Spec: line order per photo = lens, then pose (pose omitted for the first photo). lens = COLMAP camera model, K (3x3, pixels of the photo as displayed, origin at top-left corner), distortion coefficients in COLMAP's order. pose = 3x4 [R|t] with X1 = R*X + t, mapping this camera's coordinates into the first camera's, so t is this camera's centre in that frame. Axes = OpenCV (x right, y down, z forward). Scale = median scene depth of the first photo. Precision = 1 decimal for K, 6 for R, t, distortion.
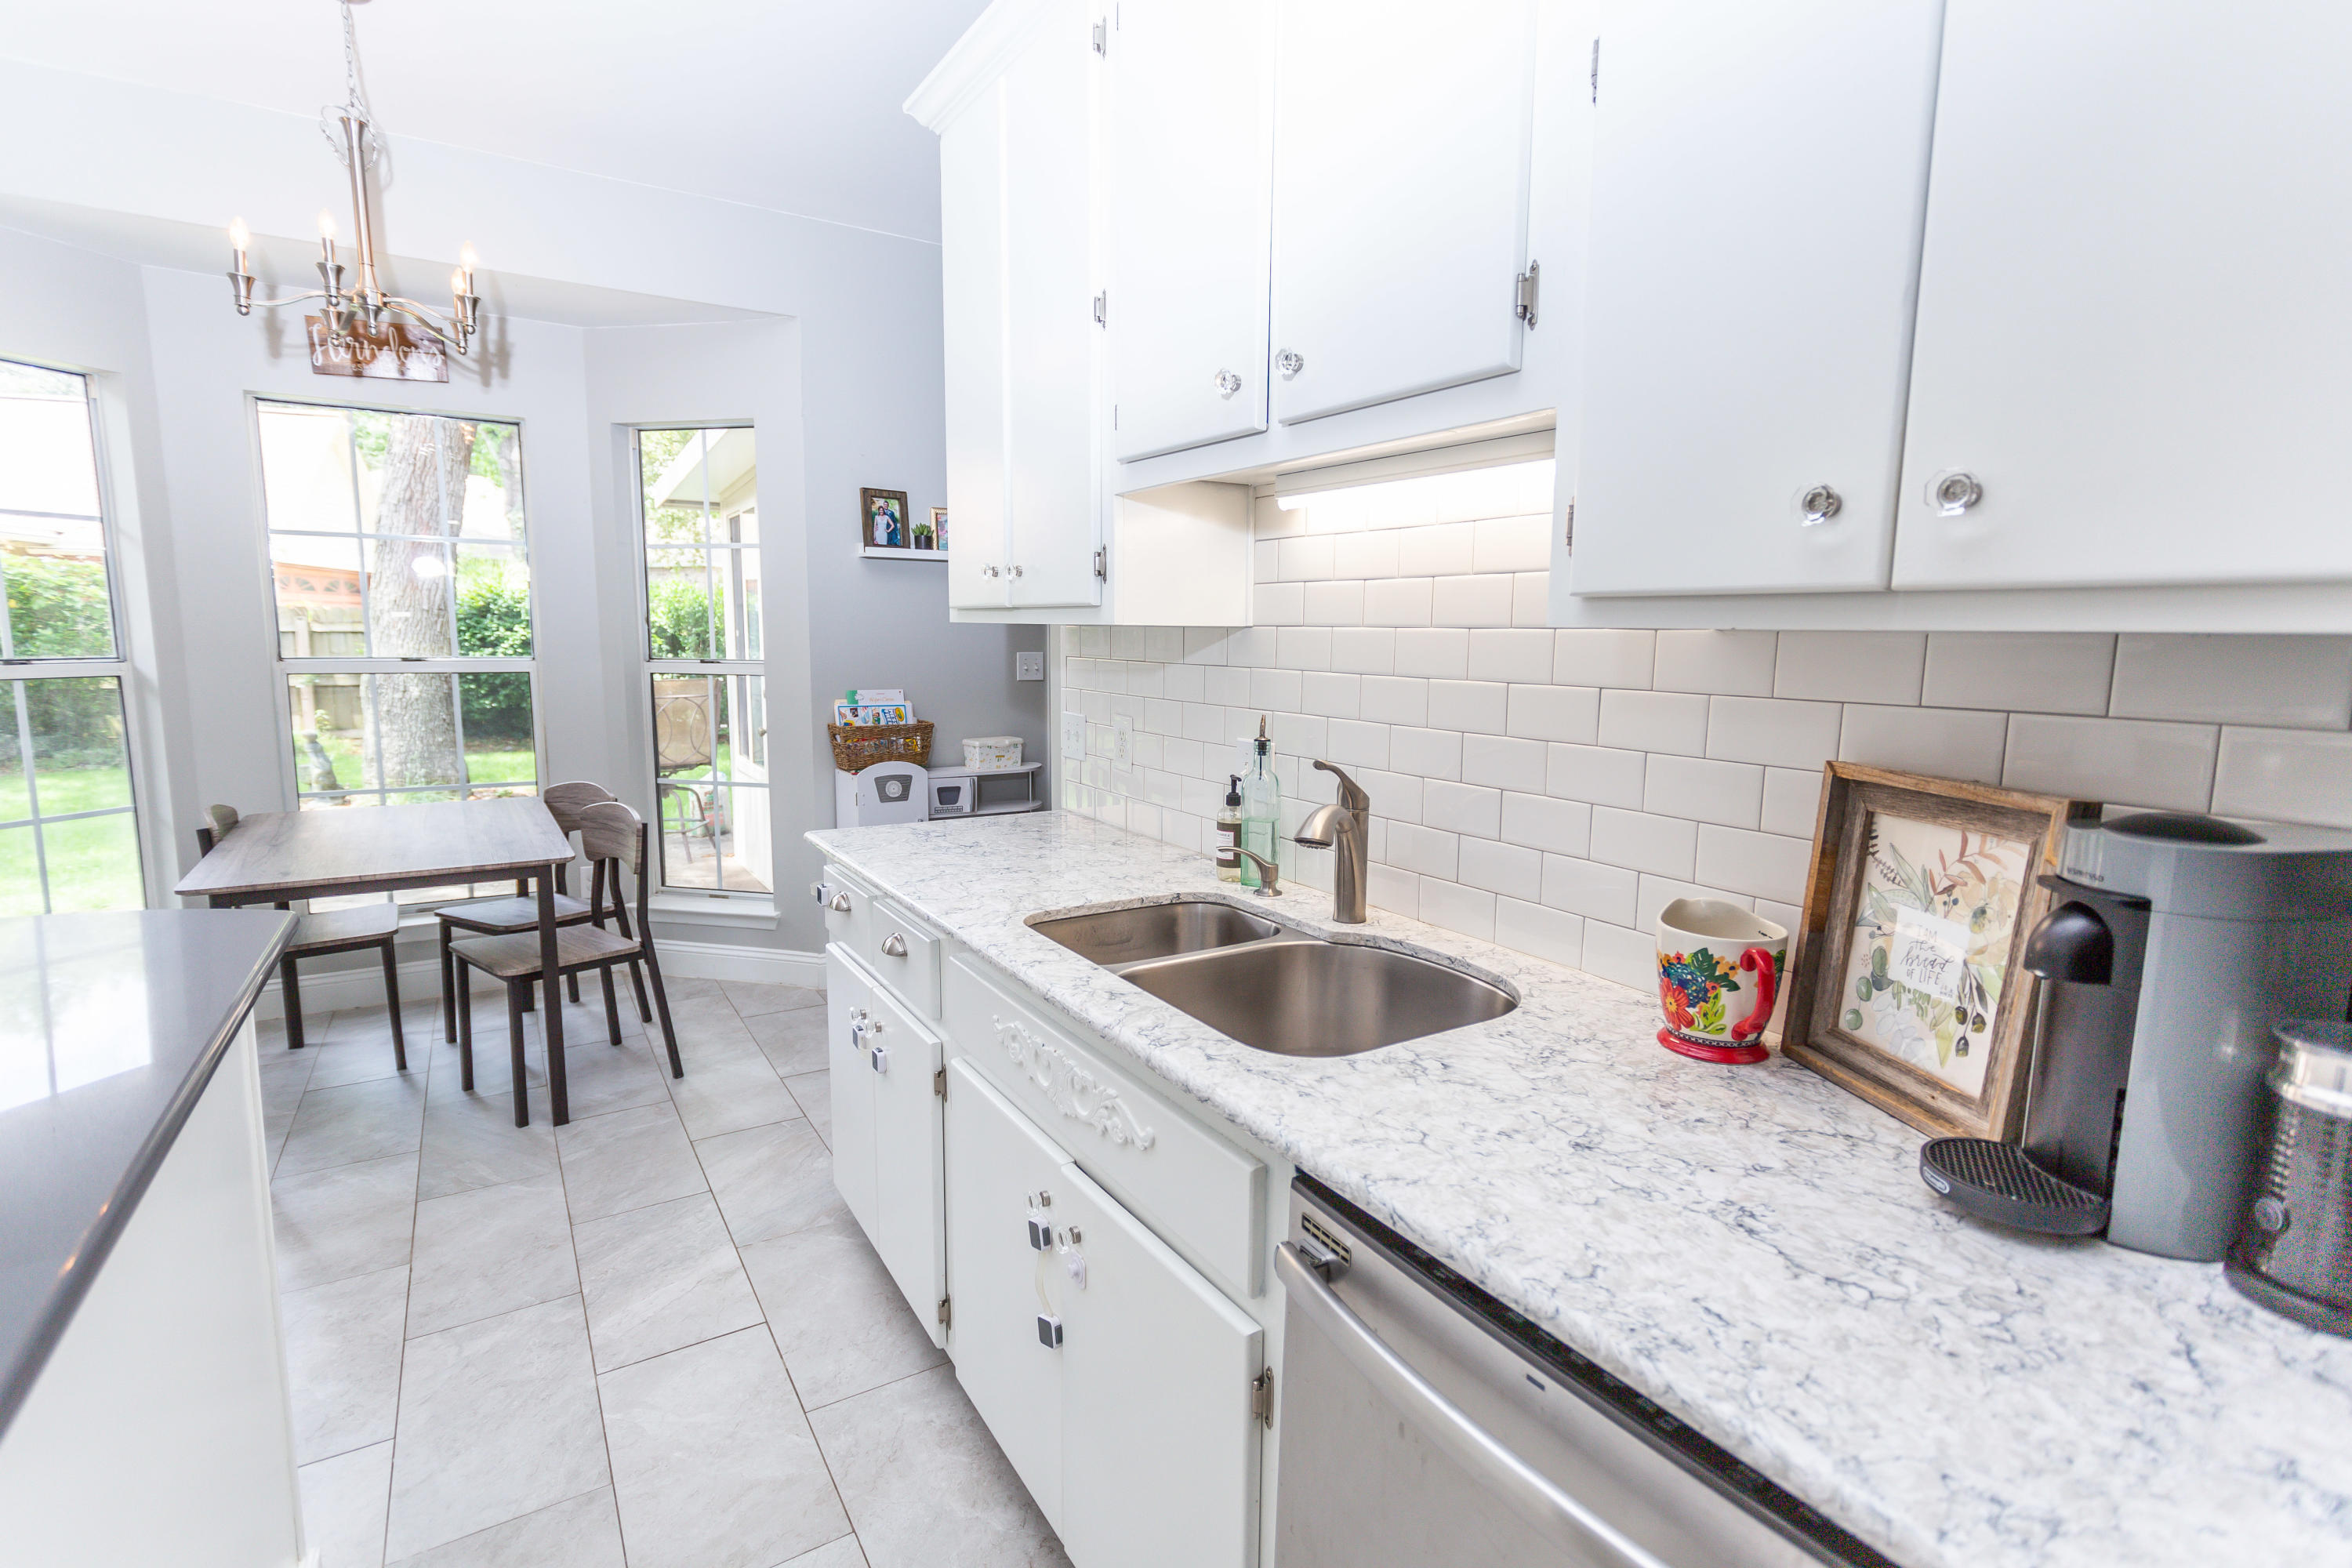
lens RADIAL K [[1108.0, 0, 1173.4], [0, 1108.0, 778.6], [0, 0, 1]] dist [-0.001189, 0.003294]
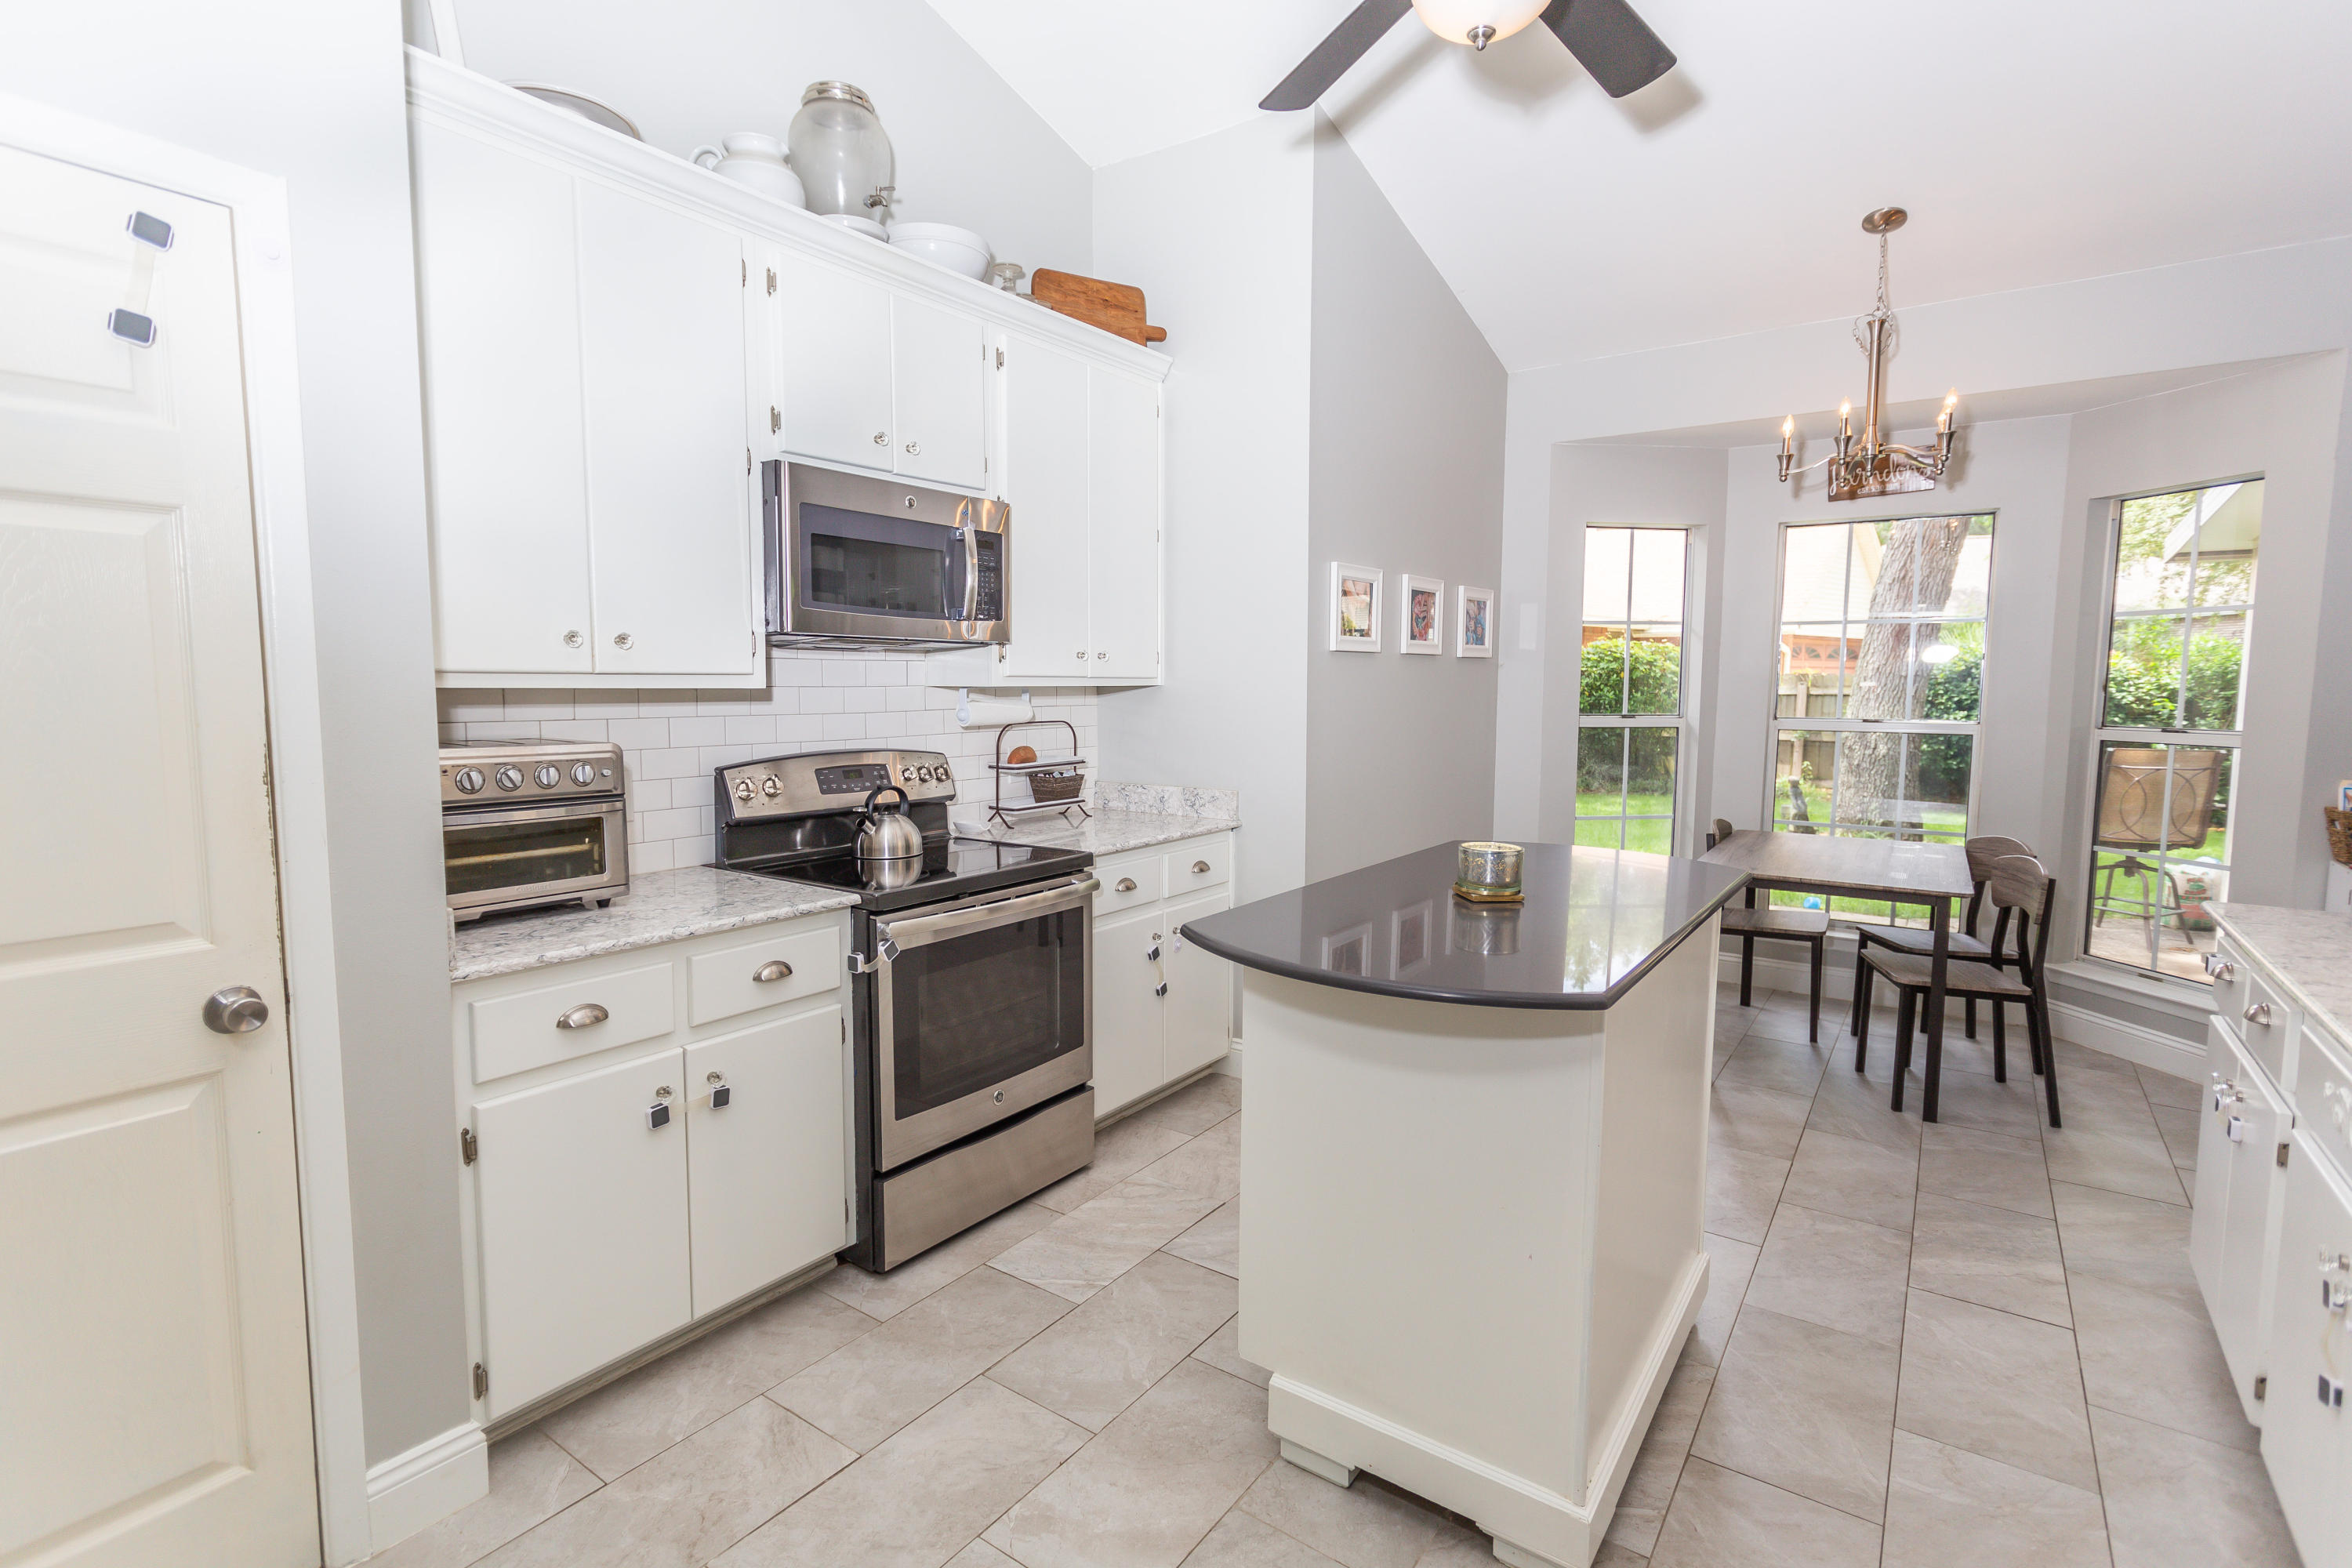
lens RADIAL K [[1108.0, 0, 1175.5], [0, 1108.0, 778.0], [0, 0, 1]] dist [-0.001189, 0.003294]
pose [[0.382146, 0.073069, -0.921209, 0.177078], [-0.124012, 0.991907, 0.027232, 0.019275], [0.915743, 0.103835, 0.388114, -0.198445]]
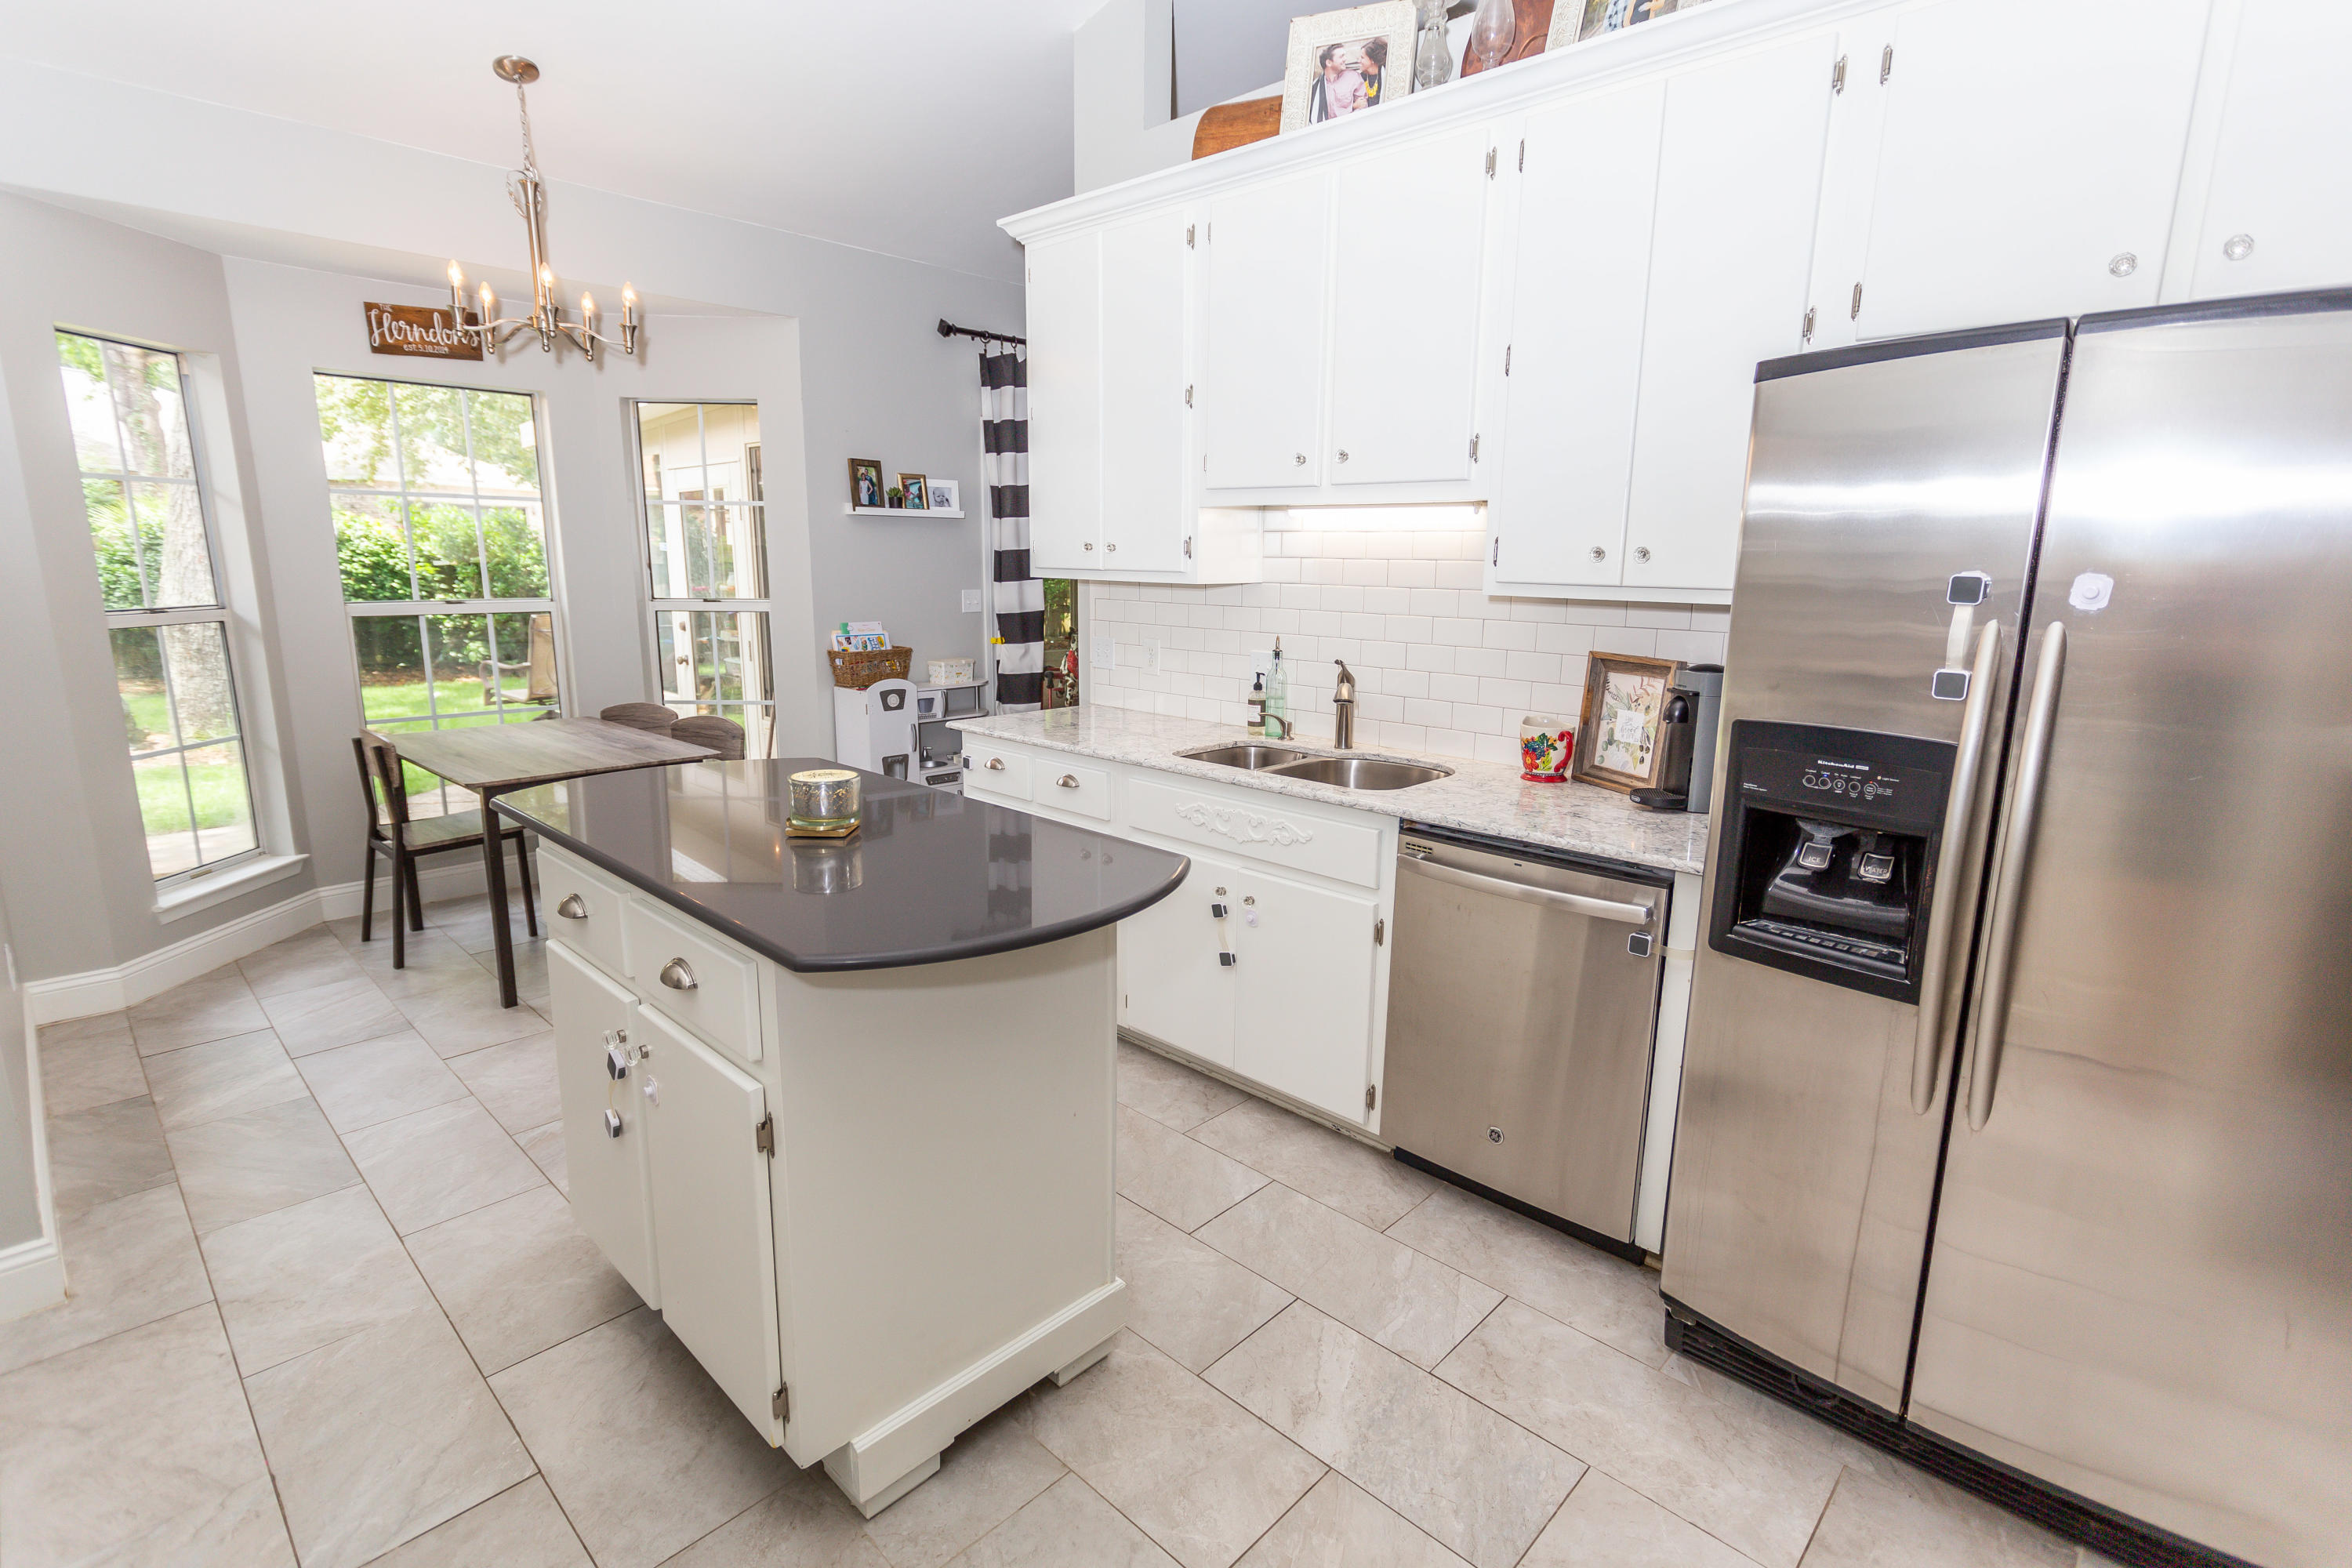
lens RADIAL K [[1108.0, 0, 1172.0], [0, 1108.0, 780.8], [0, 0, 1]] dist [-0.001189, 0.003294]
pose [[0.970536, -0.050103, 0.235689, -0.296635], [0.032986, 0.996561, 0.076019, 0.018397], [-0.238688, -0.066004, 0.968851, -0.383235]]
